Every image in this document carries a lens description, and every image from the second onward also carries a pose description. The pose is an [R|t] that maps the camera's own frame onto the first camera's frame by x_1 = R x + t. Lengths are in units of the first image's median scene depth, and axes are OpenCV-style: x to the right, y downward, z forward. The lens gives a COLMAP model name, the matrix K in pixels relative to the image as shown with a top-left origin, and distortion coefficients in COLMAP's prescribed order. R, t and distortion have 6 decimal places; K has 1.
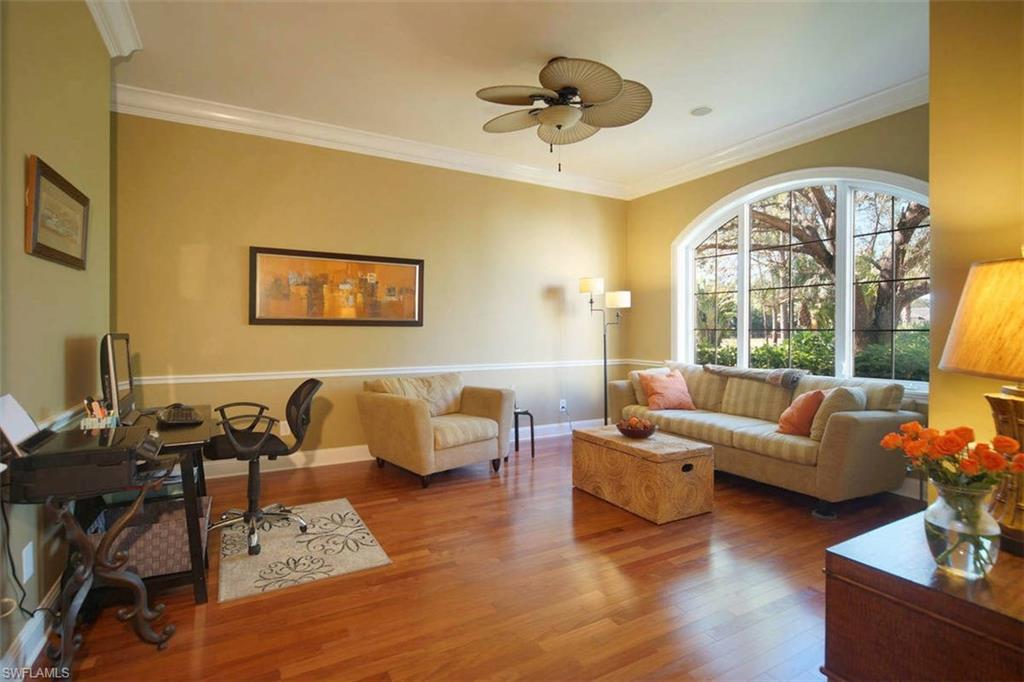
lens RADIAL K [[491.5, 0, 510.5], [0, 491.5, 337.8], [0, 0, 1]] dist [0.001218, 0.000049]
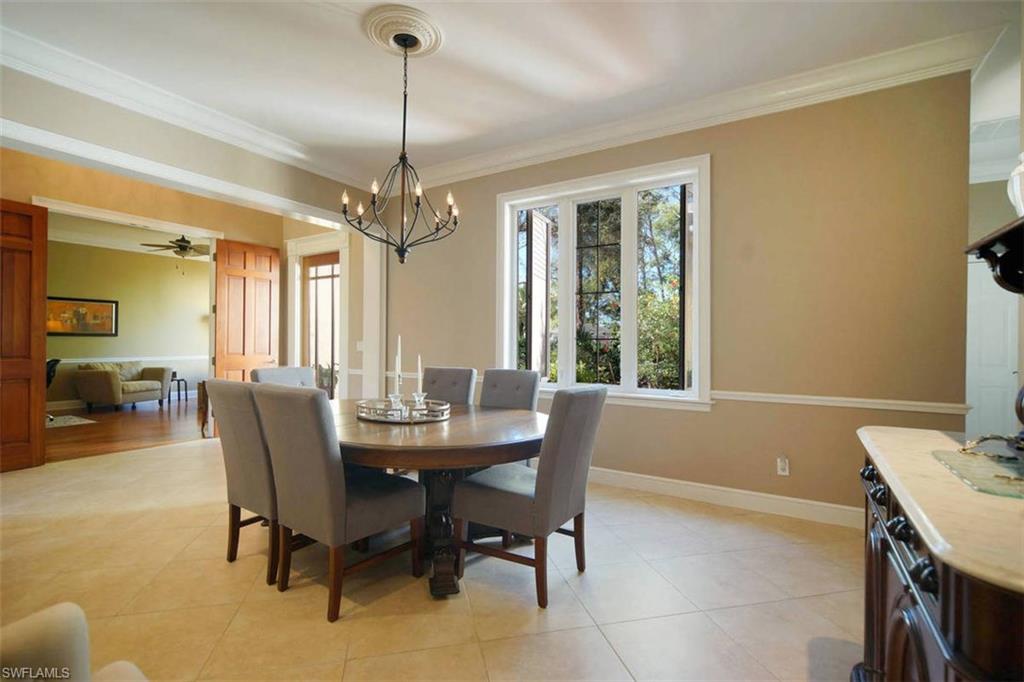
lens RADIAL K [[470.4, 0, 509.3], [0, 470.4, 343.0], [0, 0, 1]] dist [-0.004172, -0.000481]
pose [[0.877024, 0.003099, 0.480437, 0.292097], [-0.001795, 0.999993, -0.003175, 0.004691], [-0.480444, 0.001922, 0.877023, -1.375683]]
